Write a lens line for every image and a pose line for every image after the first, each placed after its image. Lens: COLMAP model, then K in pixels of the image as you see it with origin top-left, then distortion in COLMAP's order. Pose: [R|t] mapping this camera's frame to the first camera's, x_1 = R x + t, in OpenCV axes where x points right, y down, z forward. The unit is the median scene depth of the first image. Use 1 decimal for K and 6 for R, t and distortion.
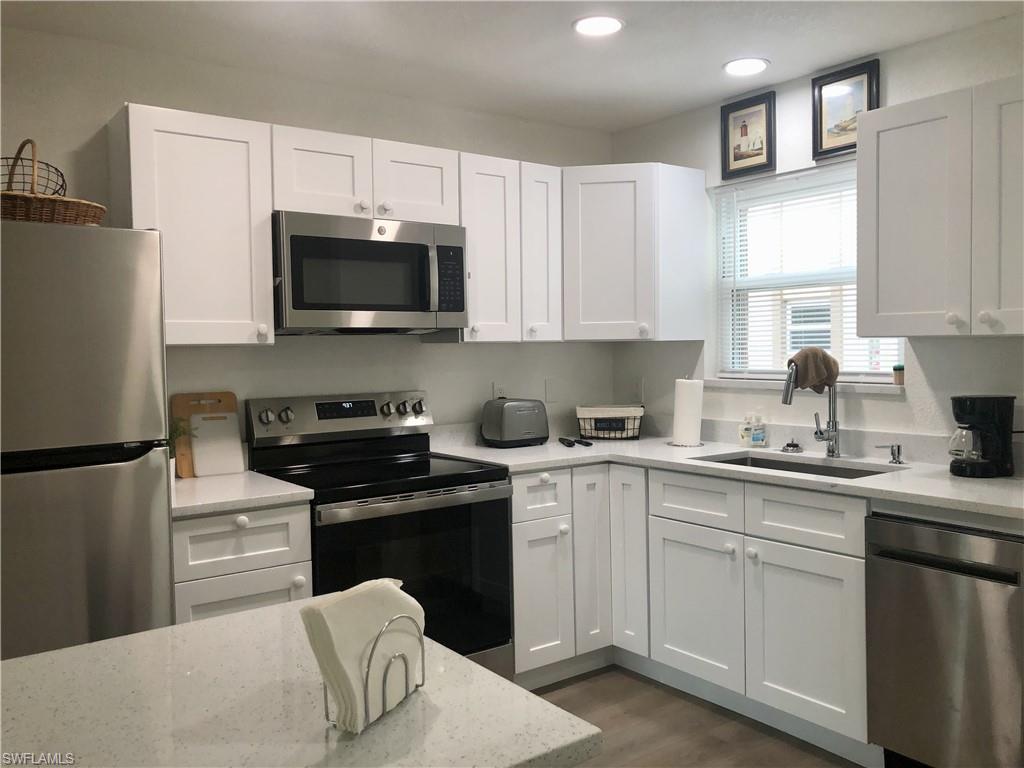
lens RADIAL K [[842.5, 0, 507.1], [0, 842.5, 377.5], [0, 0, 1]] dist [0.025432, 0.003224]
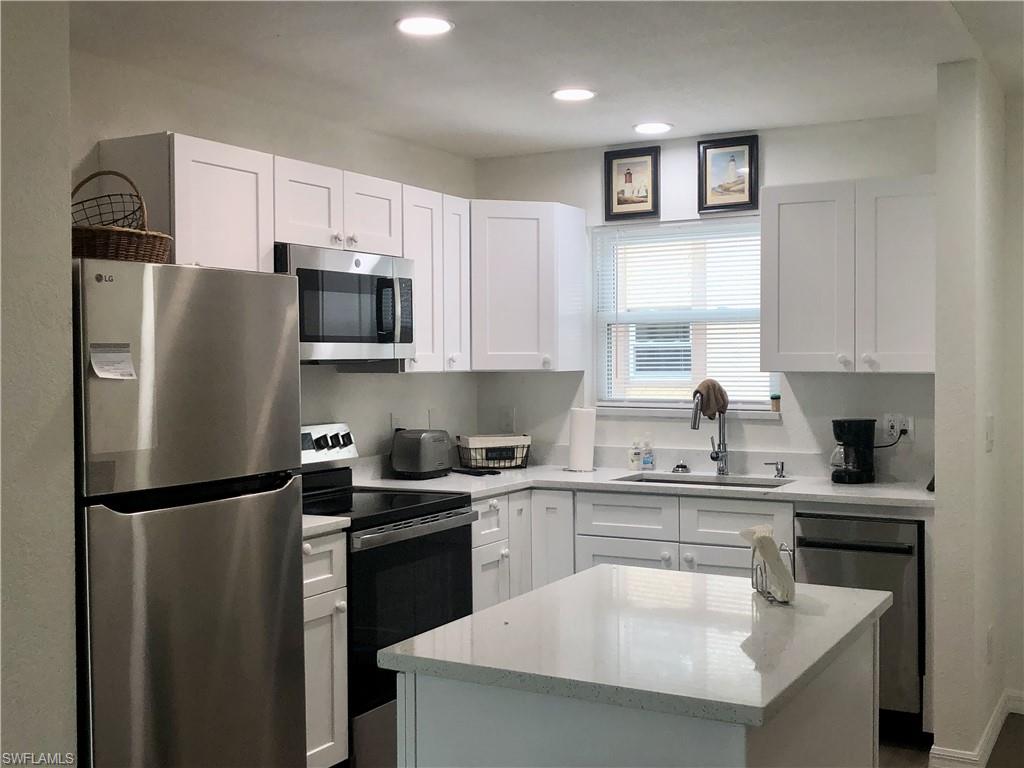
lens RADIAL K [[1168.8, 0, 486.6], [0, 1168.8, 387.1], [0, 0, 1]] dist [0.126365, -0.009393]
pose [[0.912558, -0.001922, 0.408942, -0.530680], [0.008738, 0.999852, -0.014800, -0.004057], [-0.408853, 0.017079, 0.912441, -0.309286]]
